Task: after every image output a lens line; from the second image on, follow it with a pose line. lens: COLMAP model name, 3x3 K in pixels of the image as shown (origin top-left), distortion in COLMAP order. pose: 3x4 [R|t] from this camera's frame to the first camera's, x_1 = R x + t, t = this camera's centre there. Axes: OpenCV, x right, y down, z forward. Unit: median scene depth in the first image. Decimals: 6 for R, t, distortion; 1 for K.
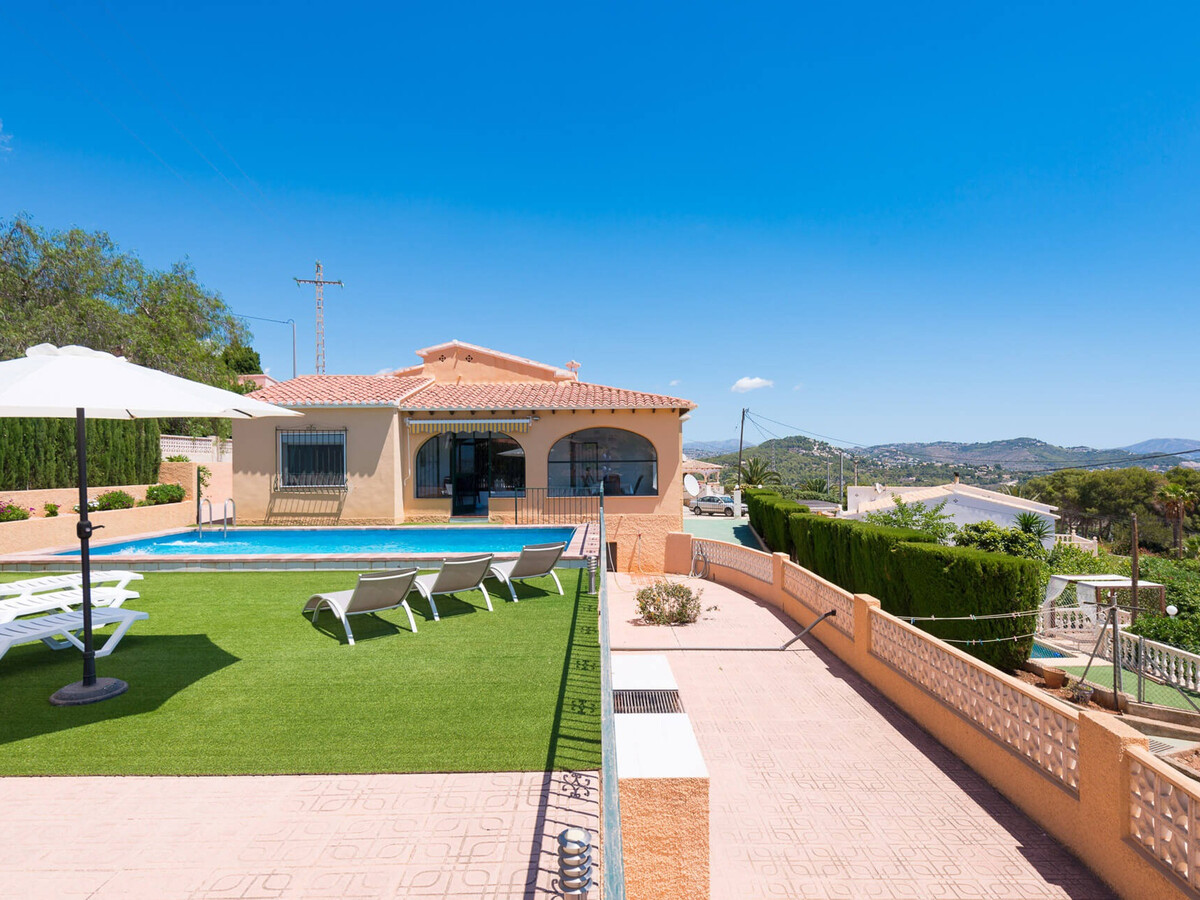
lens RADIAL K [[682.3, 0, 603.4], [0, 682.3, 460.4], [0, 0, 1]] dist [0.002504, -0.000760]
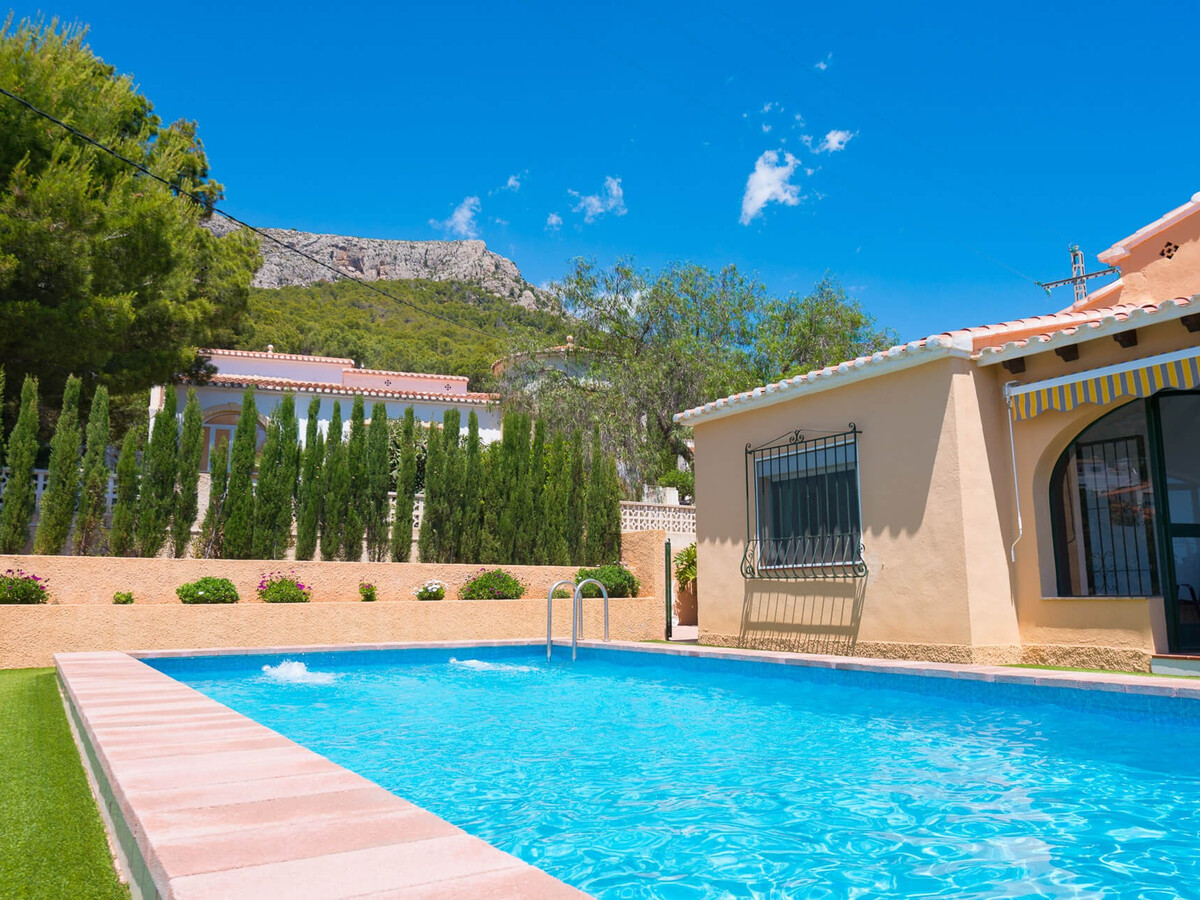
lens RADIAL K [[880.2, 0, 602.2], [0, 880.2, 467.3], [0, 0, 1]] dist [0.012150, 0.002686]
pose [[0.538642, -0.121238, -0.833767, -0.002141], [0.002411, 0.989811, -0.142370, 0.056429], [0.842532, 0.074676, 0.533445, 0.566604]]
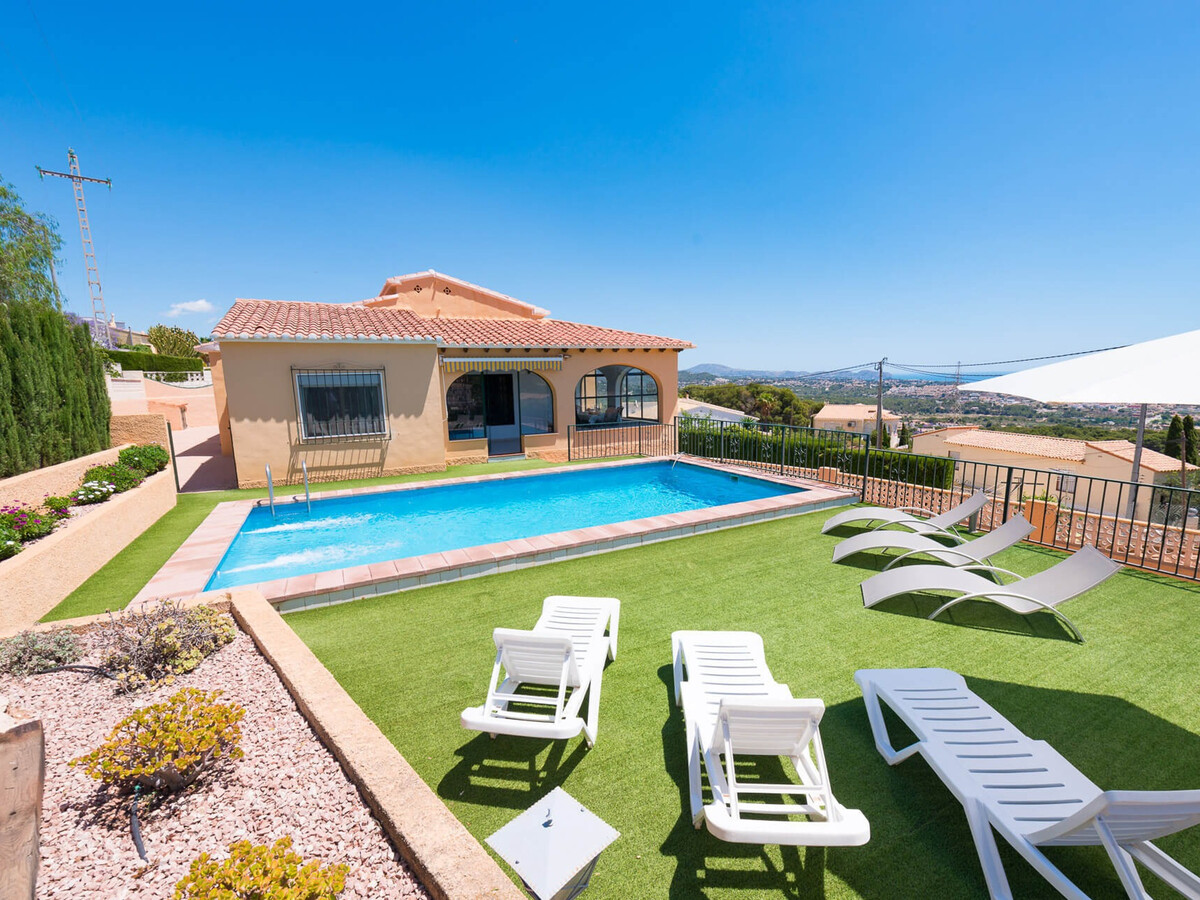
lens RADIAL K [[522.7, 0, 599.8], [0, 522.7, 461.7], [0, 0, 1]] dist [0.019755, -0.008547]
pose [[0.888042, -0.086040, 0.451639, -0.443011], [0.016274, 0.987600, 0.156145, -0.027826], [-0.459474, -0.131313, 0.878431, 0.263361]]
